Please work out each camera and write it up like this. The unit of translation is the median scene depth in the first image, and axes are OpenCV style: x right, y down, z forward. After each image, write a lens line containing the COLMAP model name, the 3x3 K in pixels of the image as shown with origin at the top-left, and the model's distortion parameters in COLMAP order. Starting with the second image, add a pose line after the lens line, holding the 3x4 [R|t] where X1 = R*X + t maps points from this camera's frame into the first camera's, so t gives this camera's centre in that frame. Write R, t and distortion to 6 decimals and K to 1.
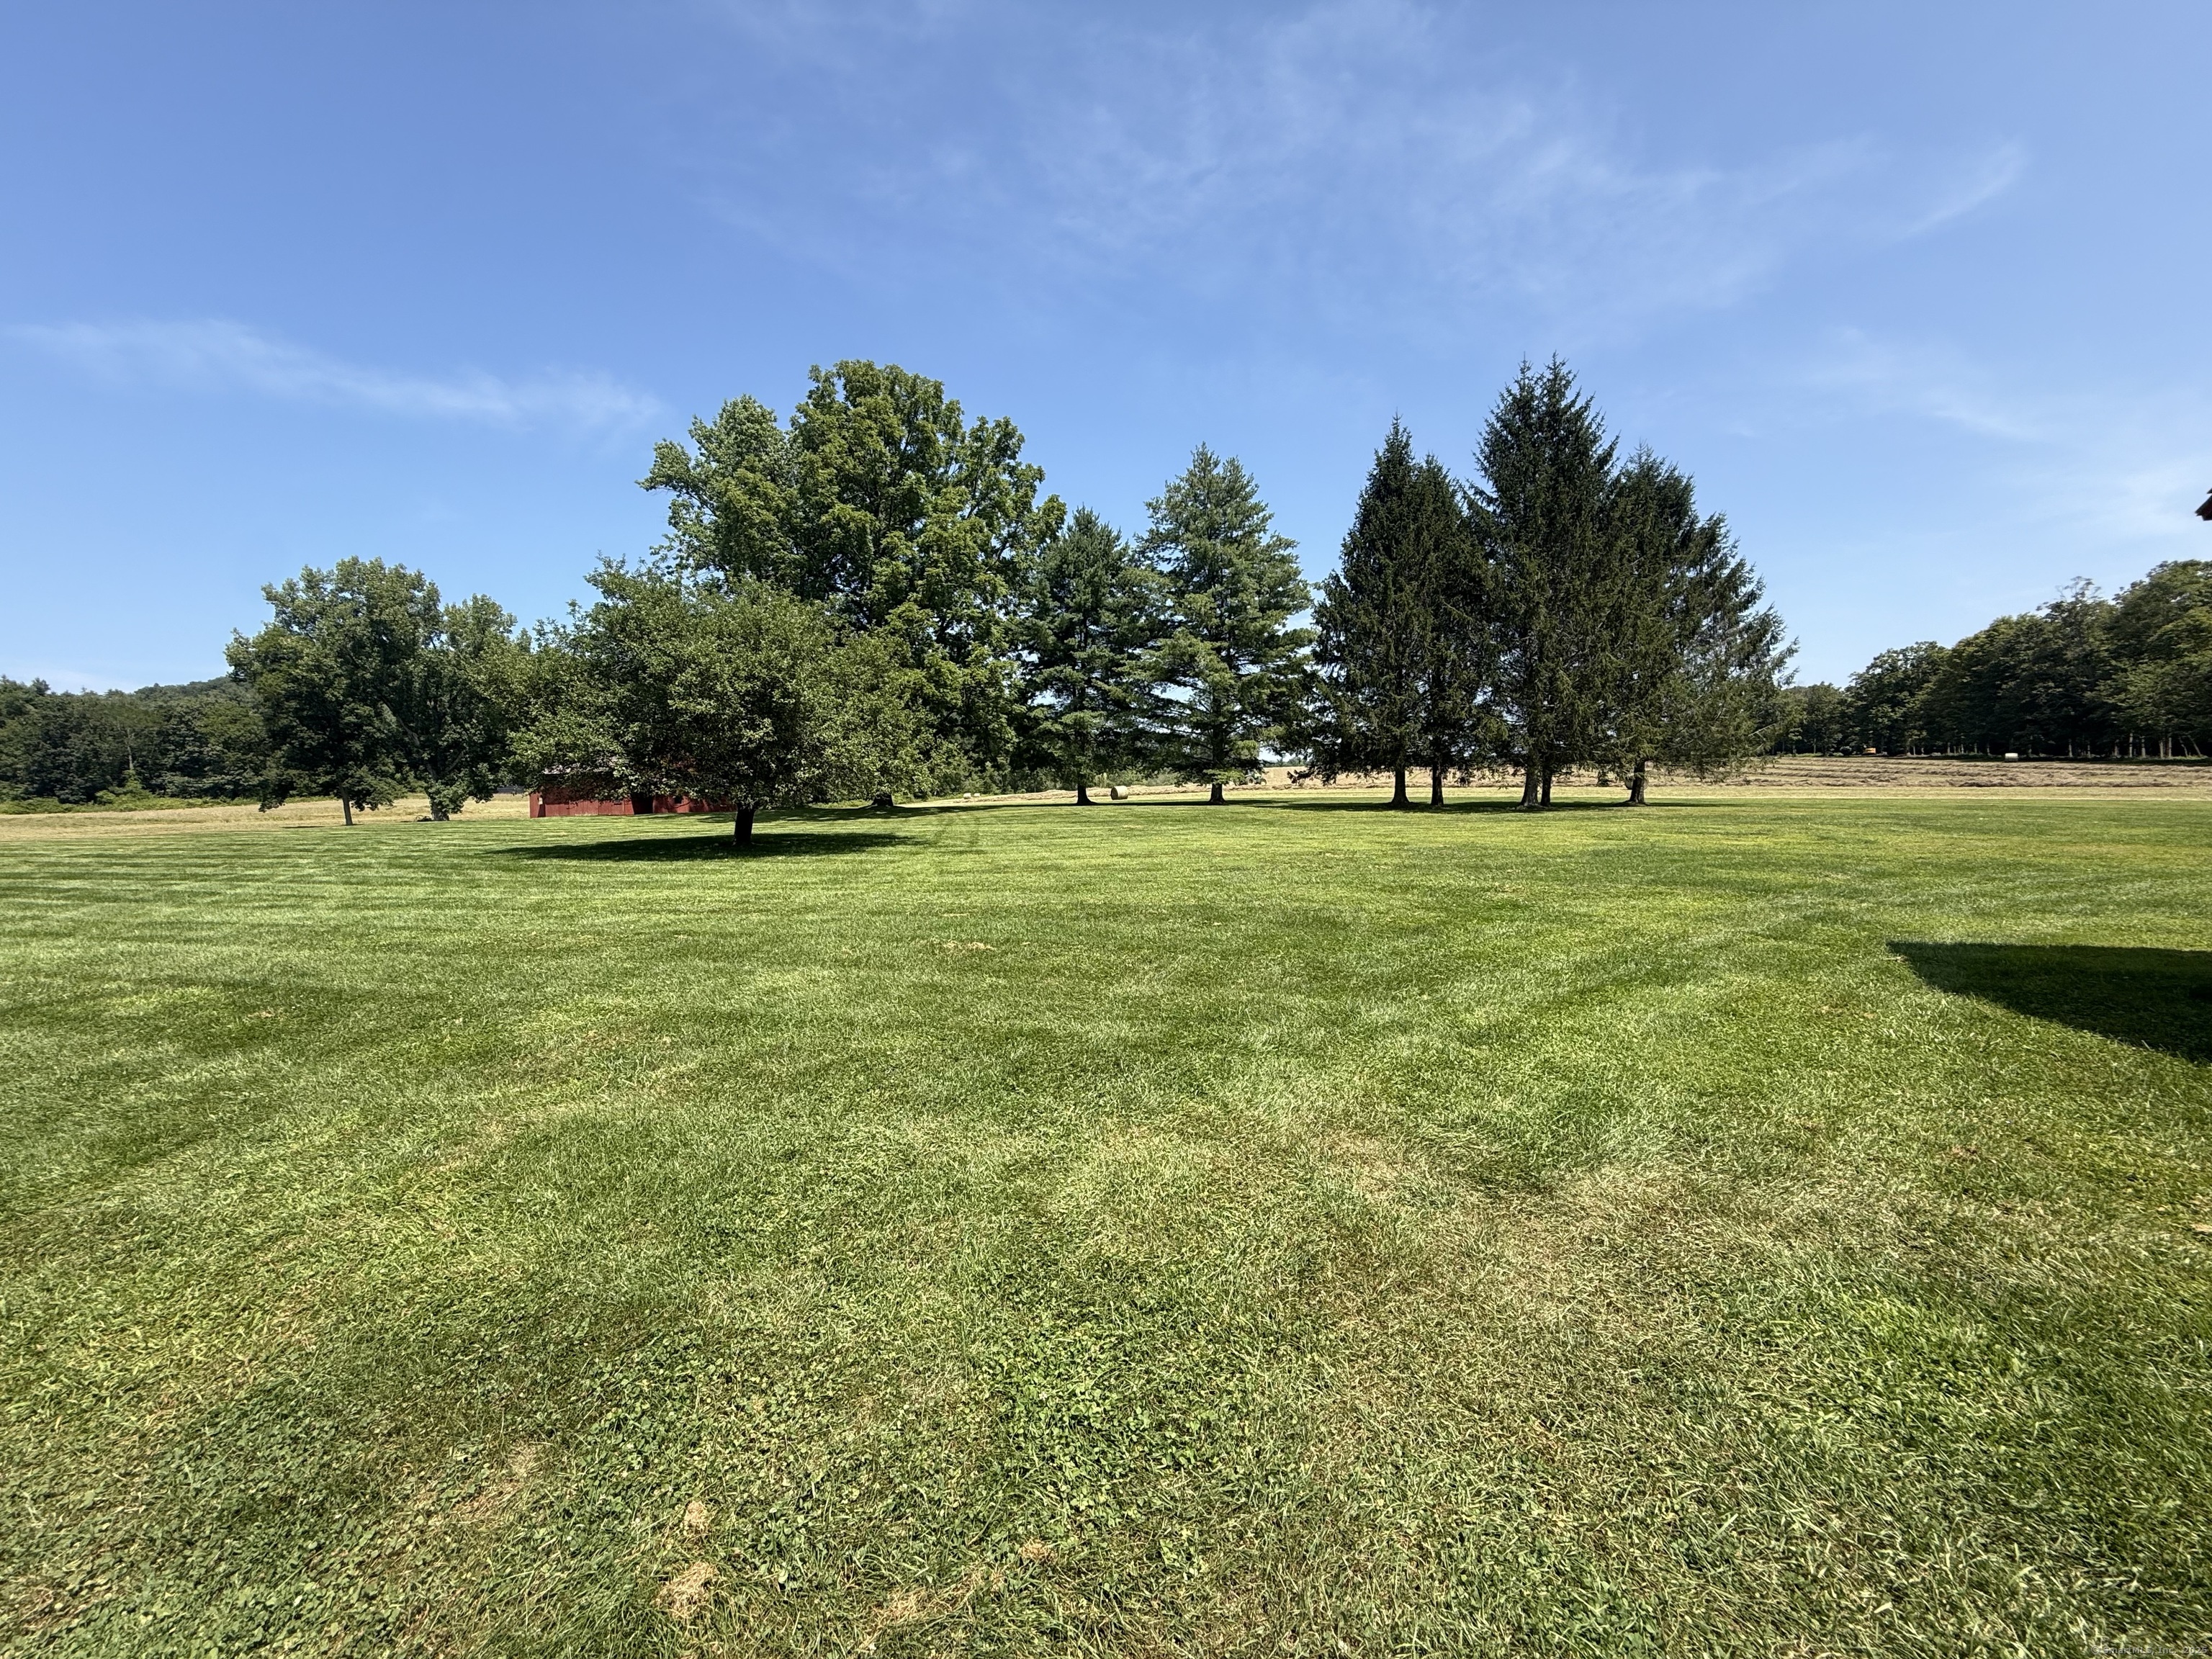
lens RADIAL K [[884.4, 0, 1104.3], [0, 884.4, 826.2], [0, 0, 1]] dist [-0.003245, 0.001044]
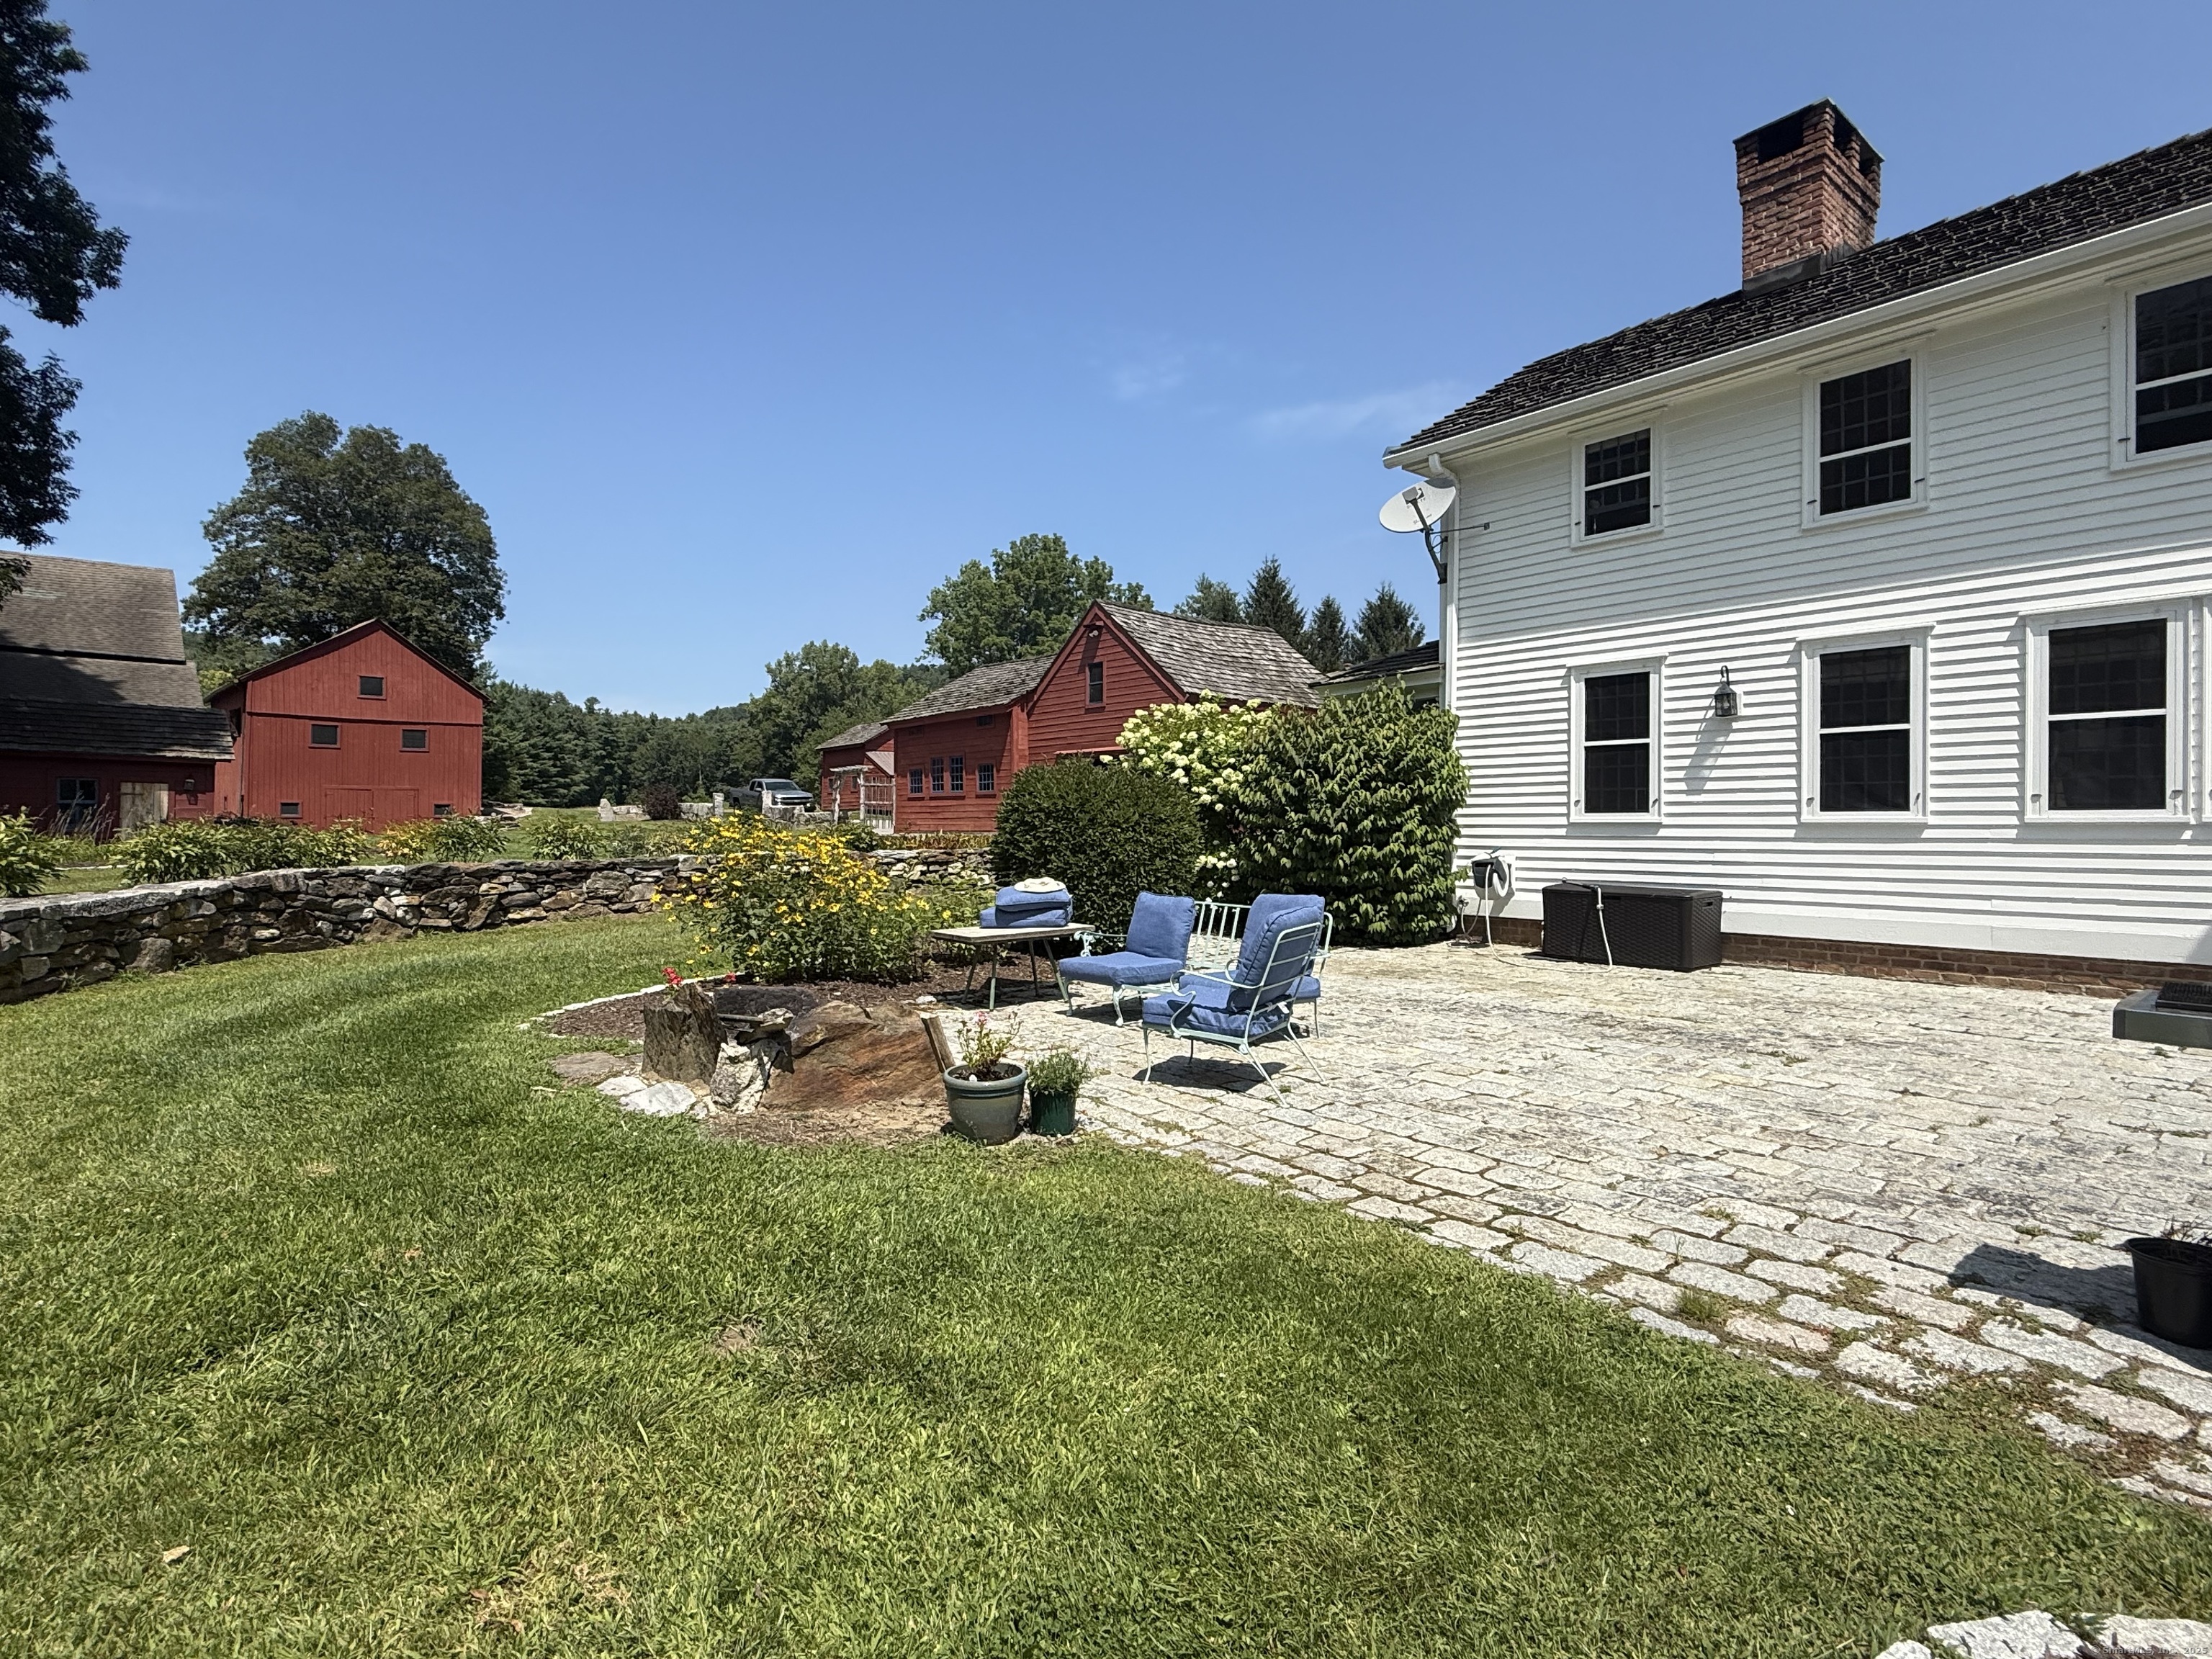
lens RADIAL K [[1125.9, 0, 1106.0], [0, 1125.9, 830.0], [0, 0, 1]] dist [0.003811, -0.000389]
pose [[0.883952, 0.018957, -0.467194, 0.506736], [-0.027011, 0.999580, -0.010546, 0.025115], [0.466798, 0.021942, 0.884092, -0.465915]]
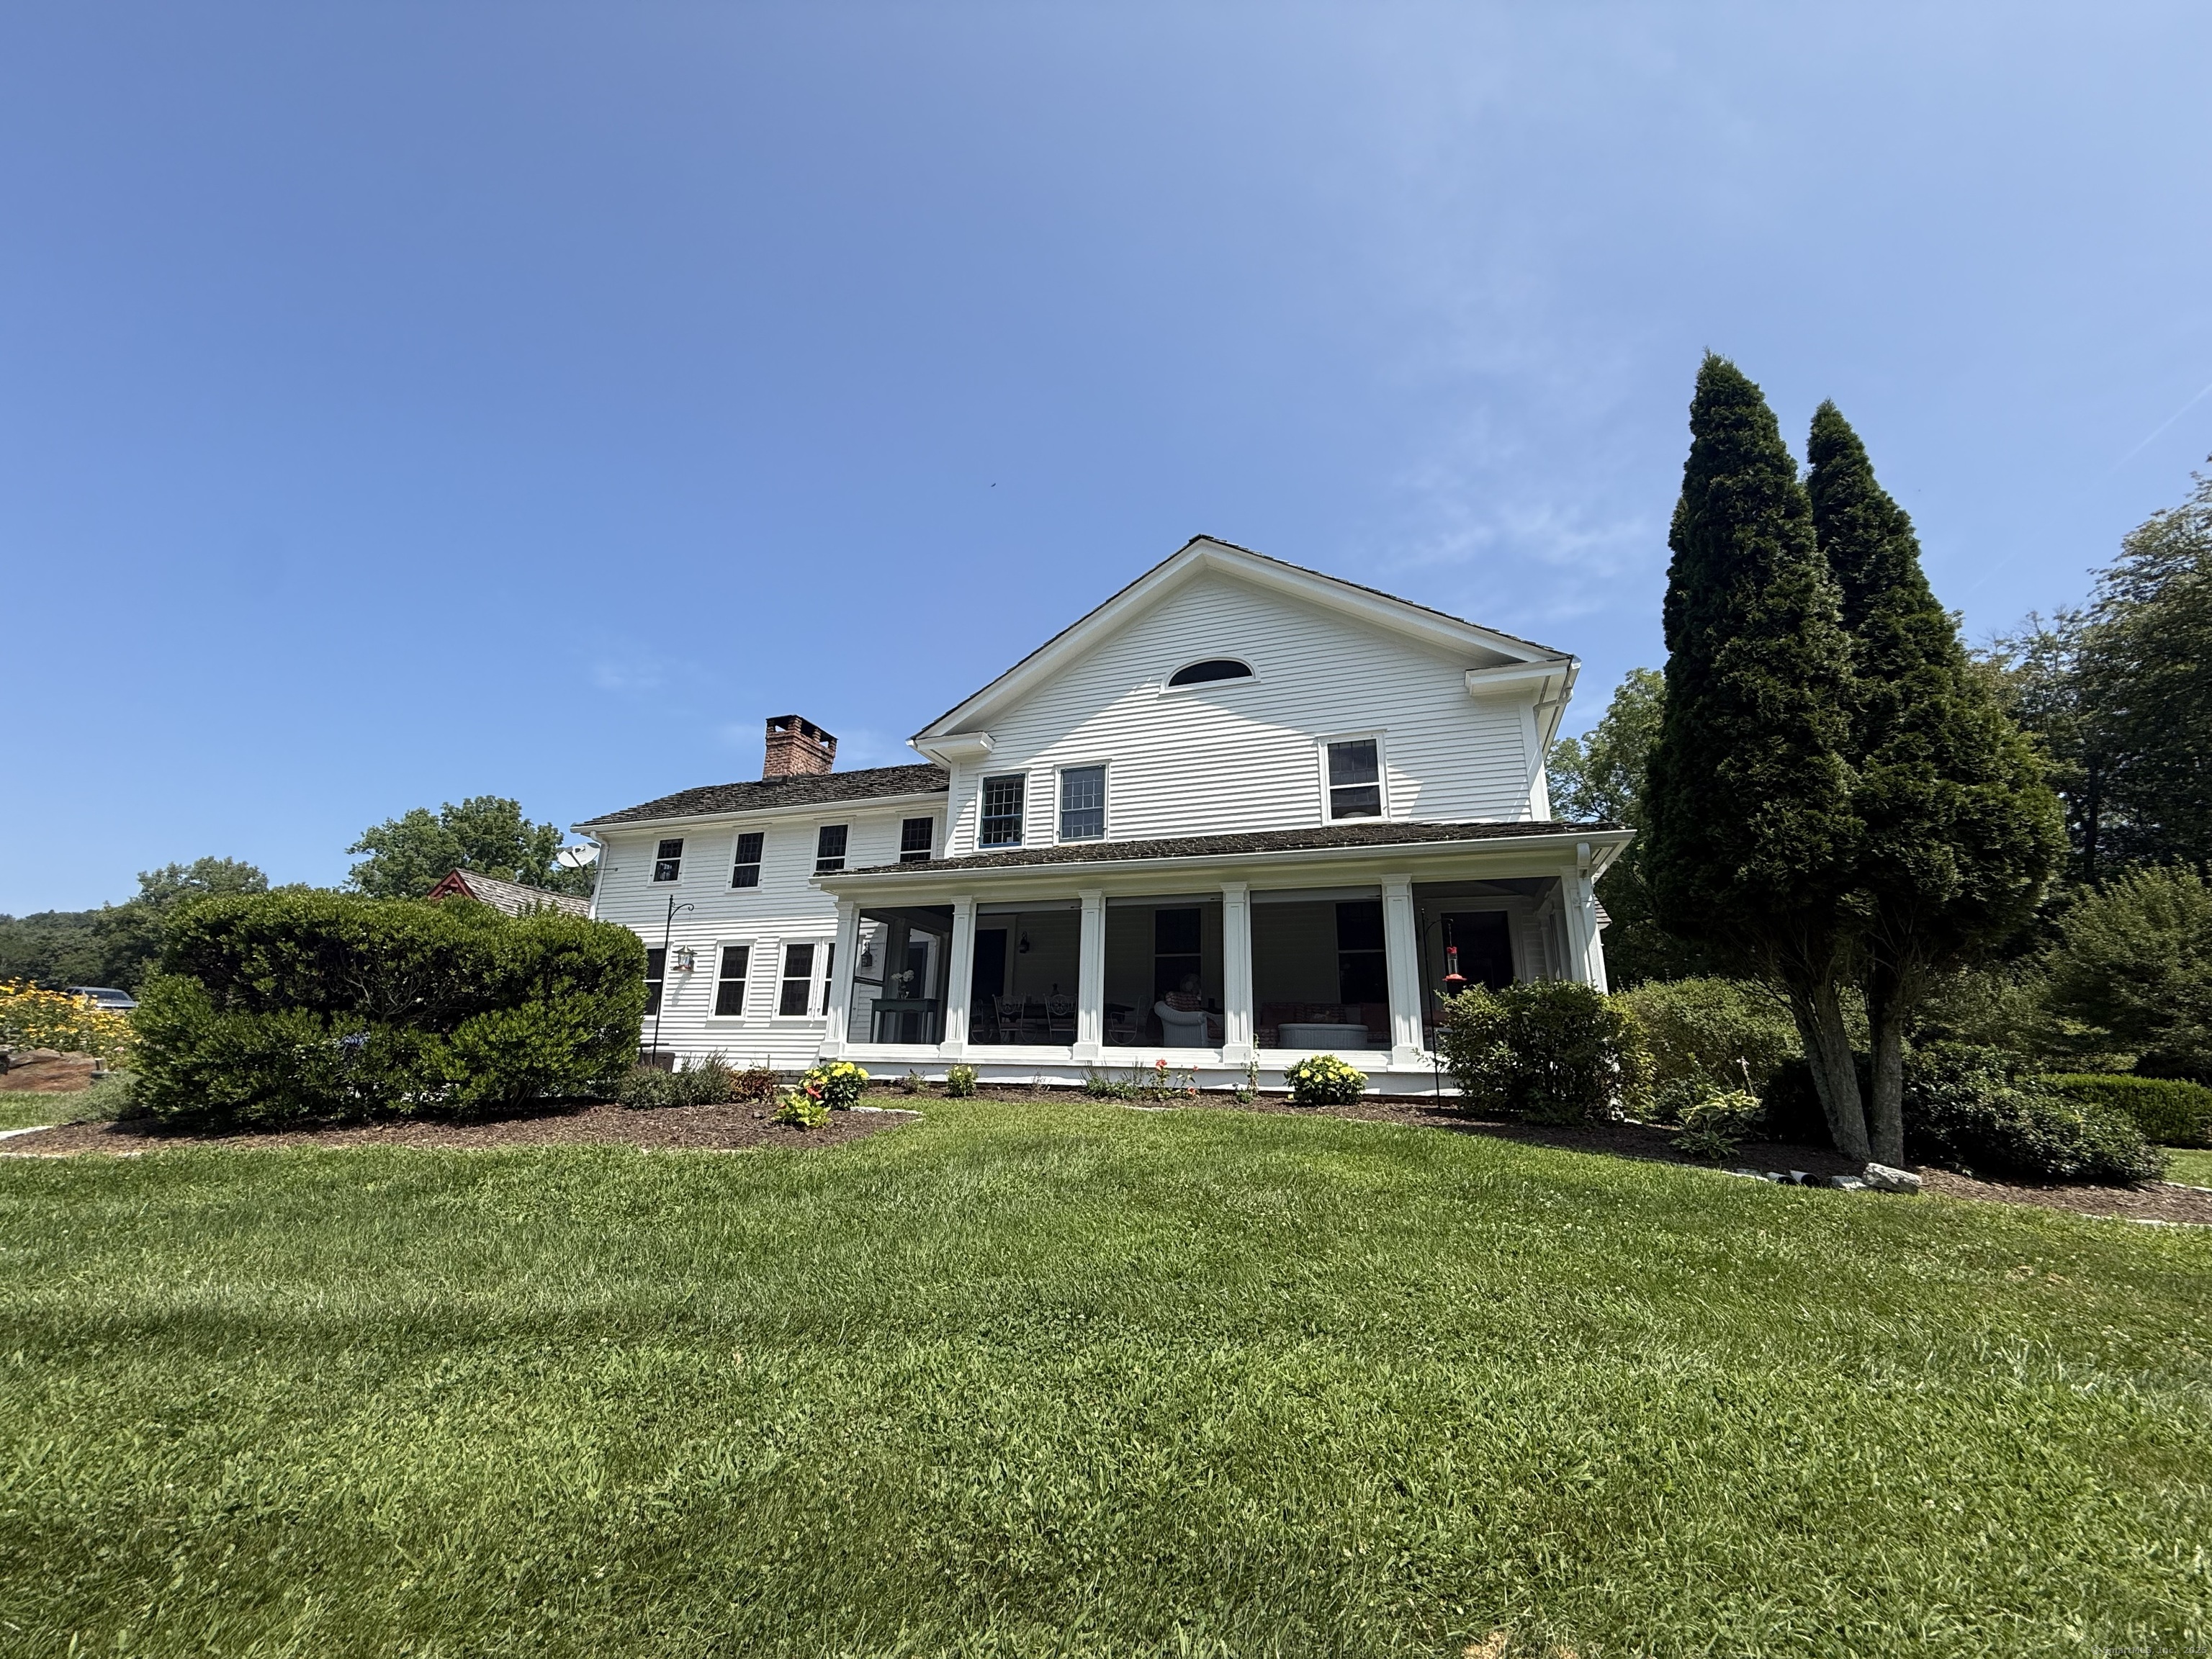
lens RADIAL K [[884.4, 0, 1101.2], [0, 884.4, 825.3], [0, 0, 1]] dist [-0.003245, 0.001044]
pose [[0.997392, 0.054728, 0.047046, 0.580863], [-0.038213, 0.953474, -0.299044, 0.034108], [-0.061223, 0.296466, 0.953079, -0.531686]]
